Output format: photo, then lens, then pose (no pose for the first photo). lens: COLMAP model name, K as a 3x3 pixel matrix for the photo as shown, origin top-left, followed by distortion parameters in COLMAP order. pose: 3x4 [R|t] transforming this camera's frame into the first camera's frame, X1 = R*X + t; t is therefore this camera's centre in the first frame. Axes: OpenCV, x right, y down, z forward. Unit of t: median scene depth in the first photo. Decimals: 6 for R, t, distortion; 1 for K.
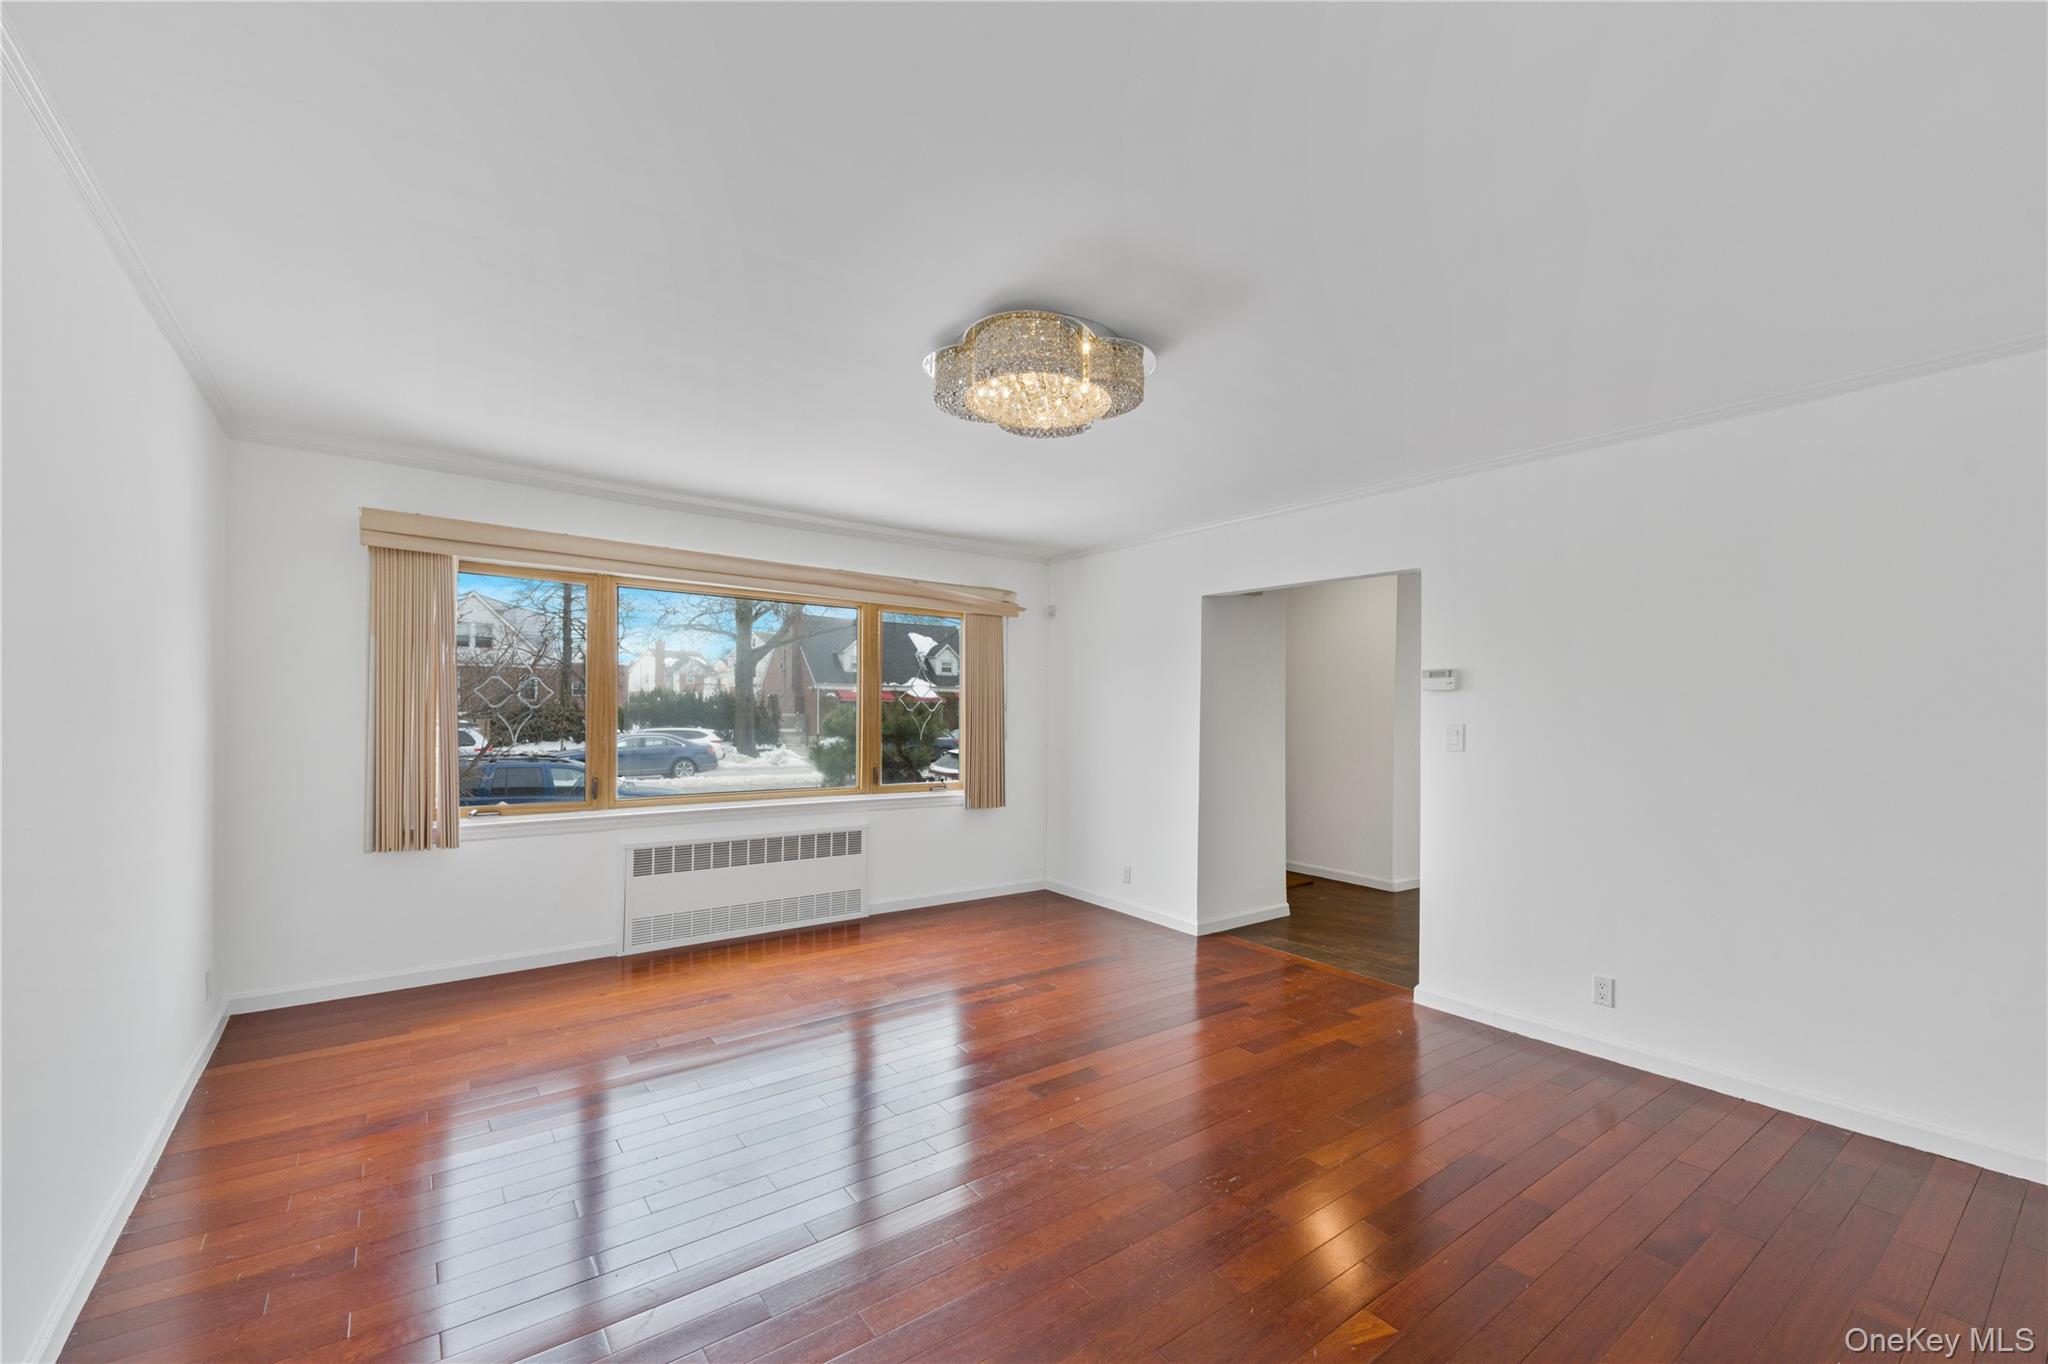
lens RADIAL K [[775.9, 0, 1034.0], [0, 775.9, 696.4], [0, 0, 1]] dist [0.015333, -0.000733]
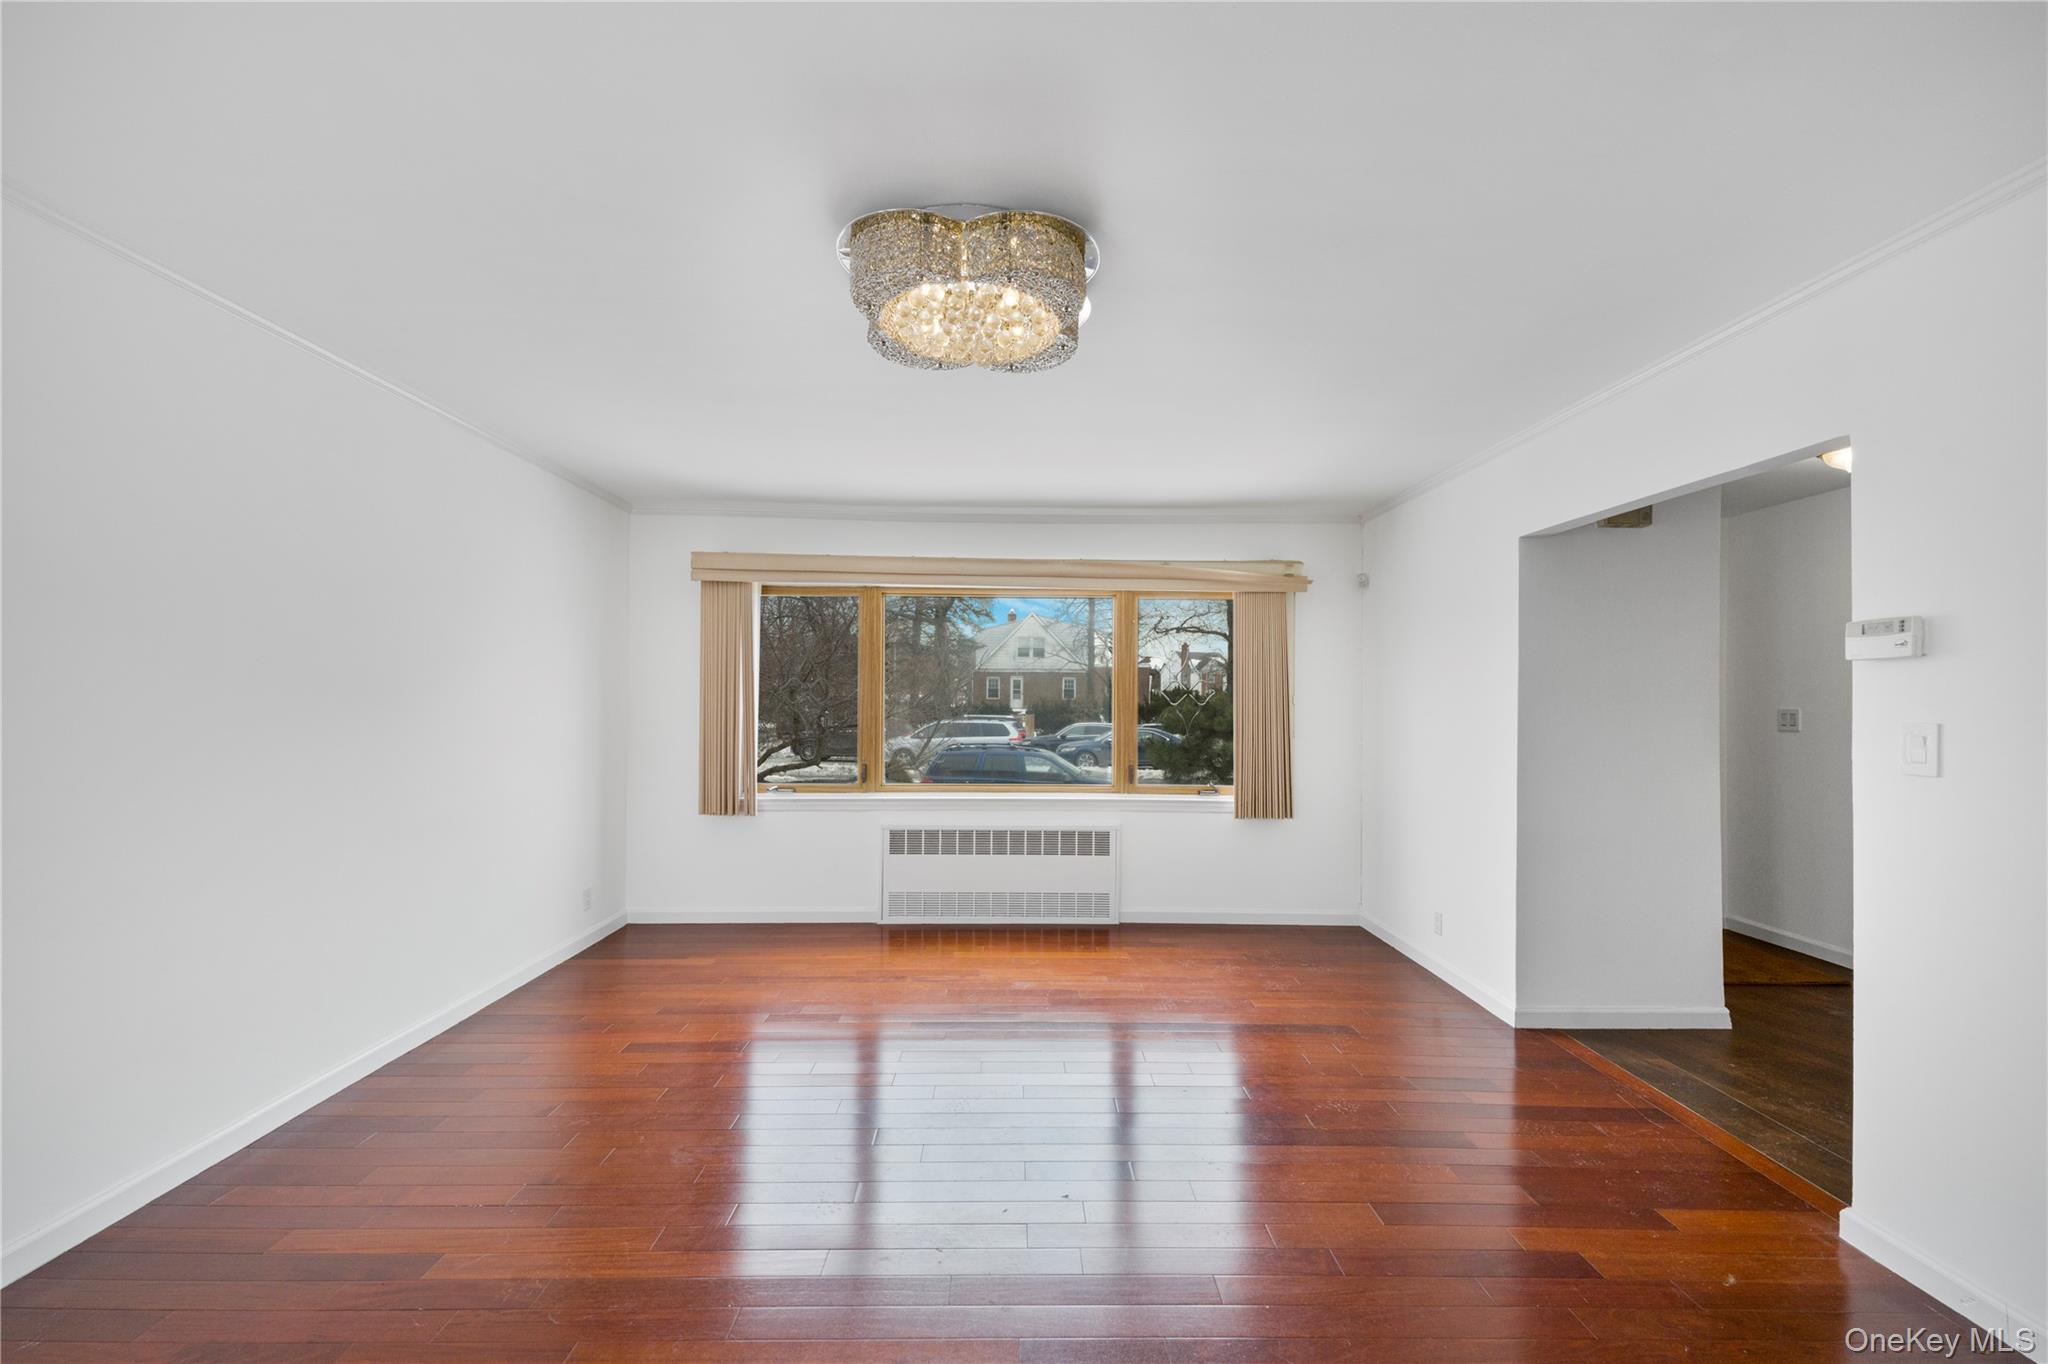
lens RADIAL K [[775.9, 0, 1035.4], [0, 775.9, 692.8], [0, 0, 1]] dist [0.015333, -0.000733]
pose [[0.822429, -0.013877, -0.568698, 0.263613], [0.014164, 0.999892, -0.003917, 0.006253], [0.568691, -0.004834, 0.822537, 0.184432]]
